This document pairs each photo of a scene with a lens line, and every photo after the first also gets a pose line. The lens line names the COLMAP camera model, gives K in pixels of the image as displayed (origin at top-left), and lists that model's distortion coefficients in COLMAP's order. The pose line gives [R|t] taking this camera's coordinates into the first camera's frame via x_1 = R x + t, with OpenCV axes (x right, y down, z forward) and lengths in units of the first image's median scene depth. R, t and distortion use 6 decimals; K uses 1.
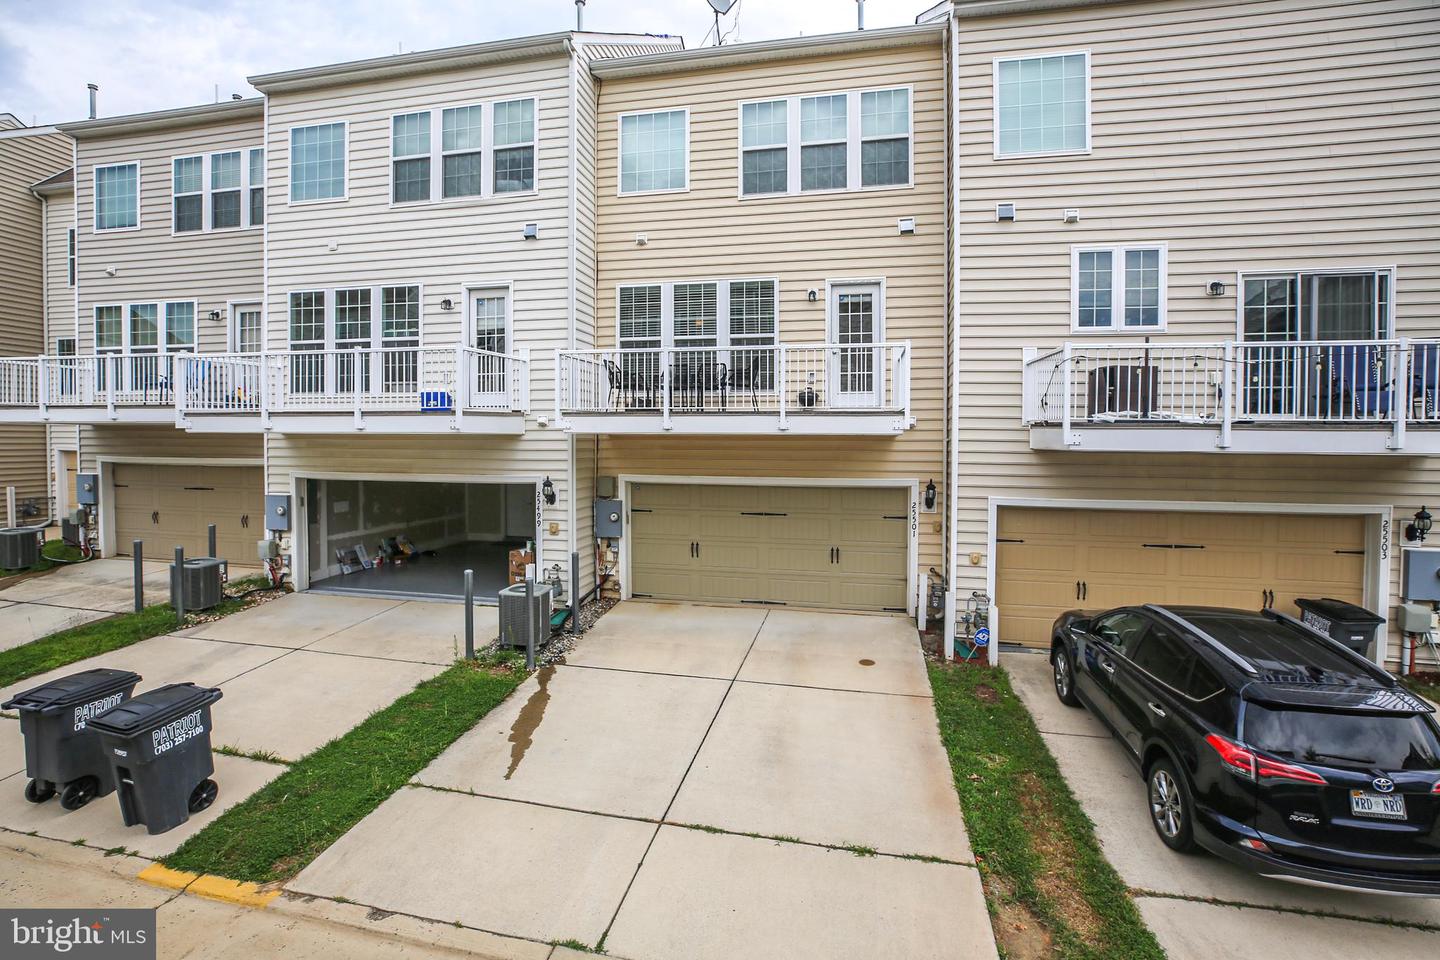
lens RADIAL K [[660.0, 0, 715.5], [0, 660.0, 498.3], [0, 0, 1]] dist [-0.042992, 0.014003]
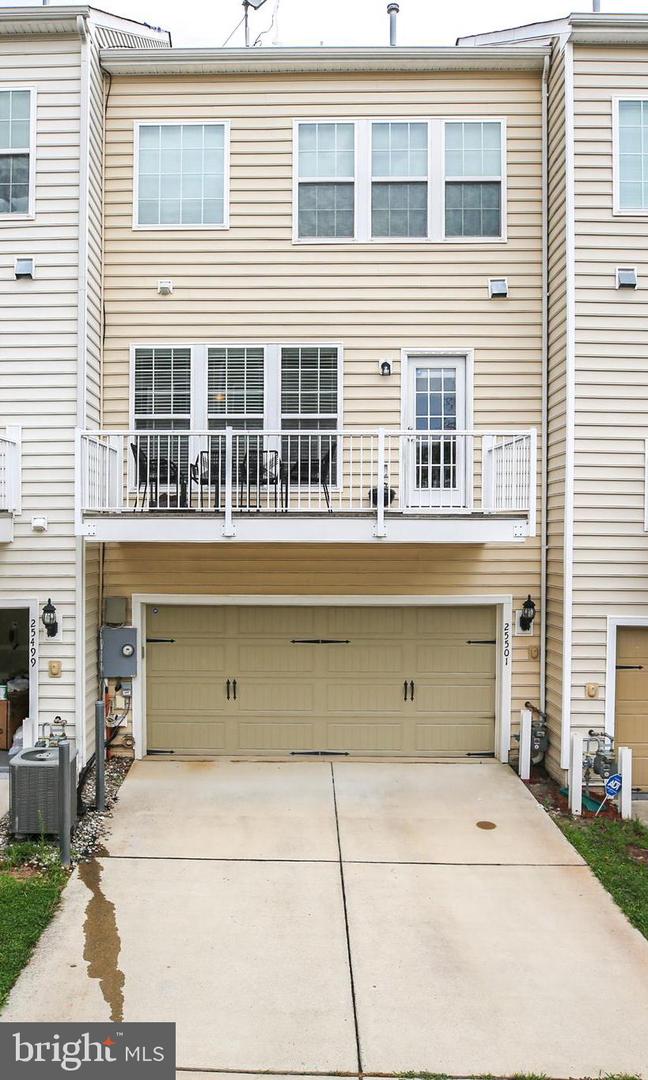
lens RADIAL K [[819.6, 0, 324.0], [0, 819.6, 601.1], [0, 0, 1]] dist [-0.029507, -0.000826]
pose [[0.982614, -0.015589, 0.185002, -0.116694], [0.018639, 0.999717, -0.014754, -0.011106], [-0.184720, 0.017945, 0.982627, 0.037912]]
